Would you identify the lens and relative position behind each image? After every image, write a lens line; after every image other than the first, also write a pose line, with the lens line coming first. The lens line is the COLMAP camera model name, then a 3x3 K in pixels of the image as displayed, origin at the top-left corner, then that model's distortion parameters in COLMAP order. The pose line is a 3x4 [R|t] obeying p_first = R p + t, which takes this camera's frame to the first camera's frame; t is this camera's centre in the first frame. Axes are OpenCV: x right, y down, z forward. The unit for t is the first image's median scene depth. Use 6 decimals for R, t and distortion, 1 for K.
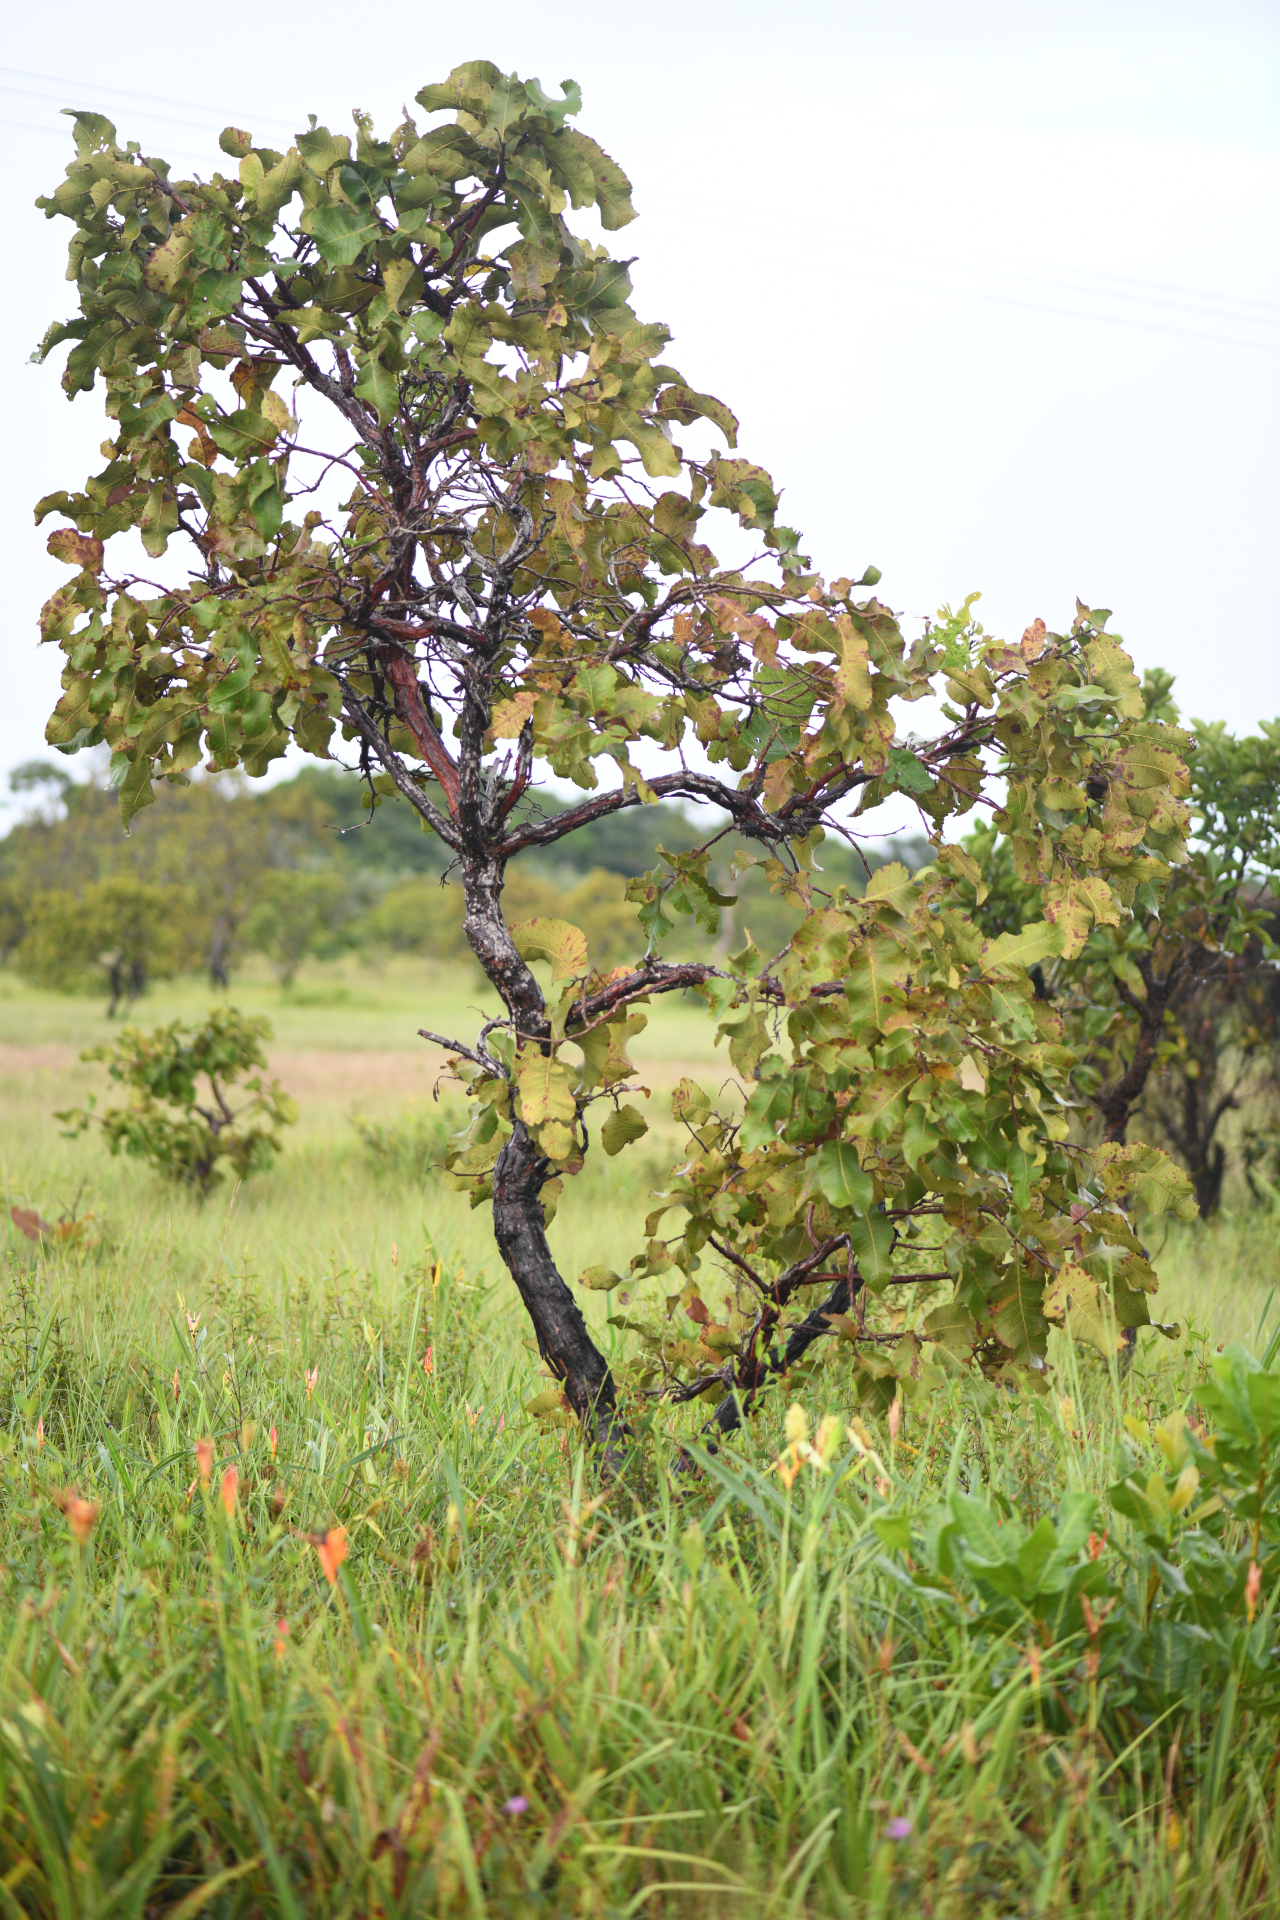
lens RADIAL K [[5710.2, 0, 639.9], [0, 5710.2, 960.5], [0, 0, 1]] dist [-0.112288, 0.000000]
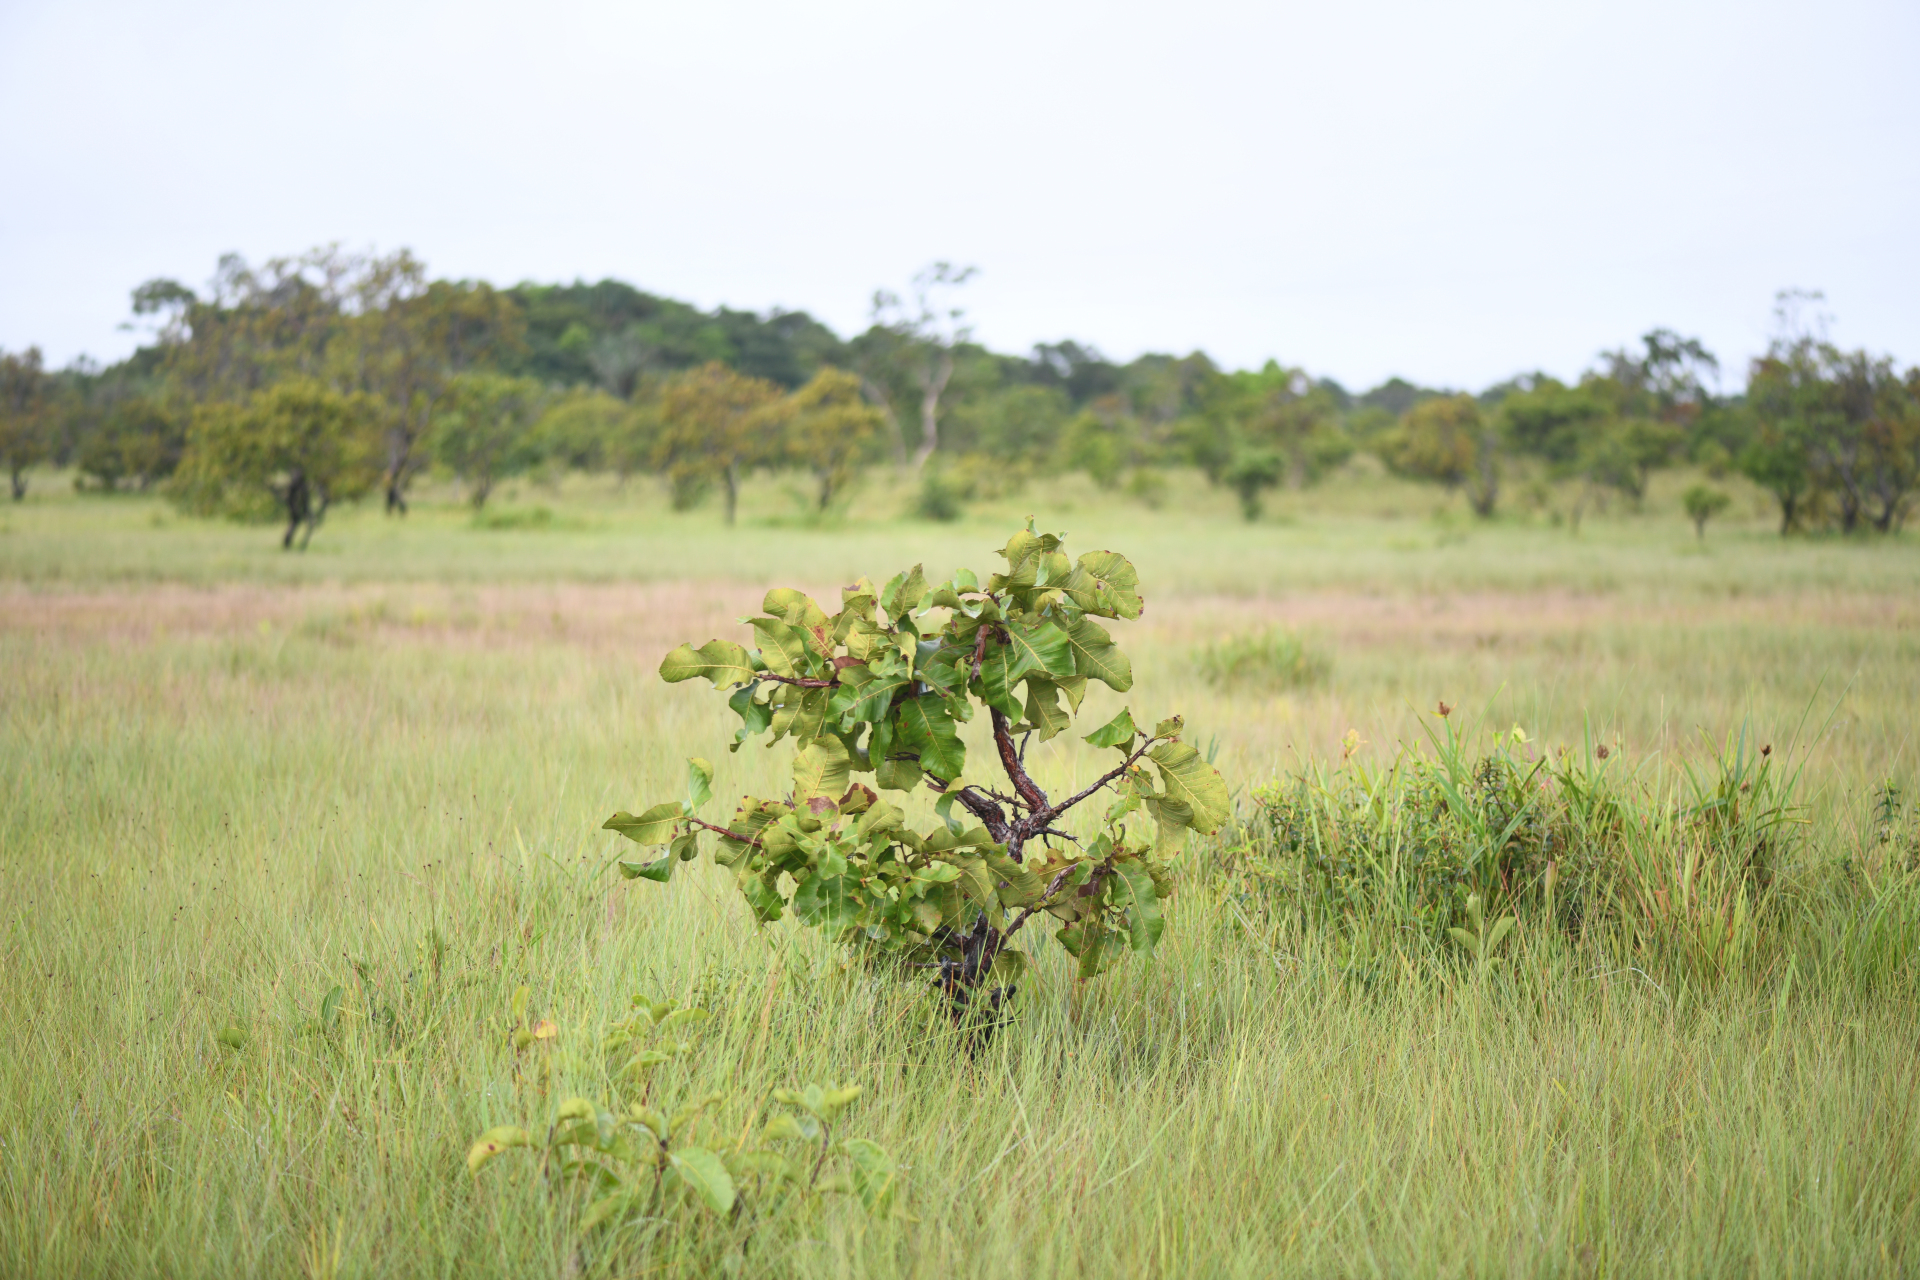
lens RADIAL K [[5710.2, 0, 960.1], [0, 5710.2, 640.4], [0, 0, 1]] dist [-0.112288, 0.000000]
pose [[0.999162, -0.022913, 0.033914, -0.090619], [0.021912, 0.999322, 0.029601, 0.003694], [-0.034569, -0.028833, 0.998986, 0.604863]]
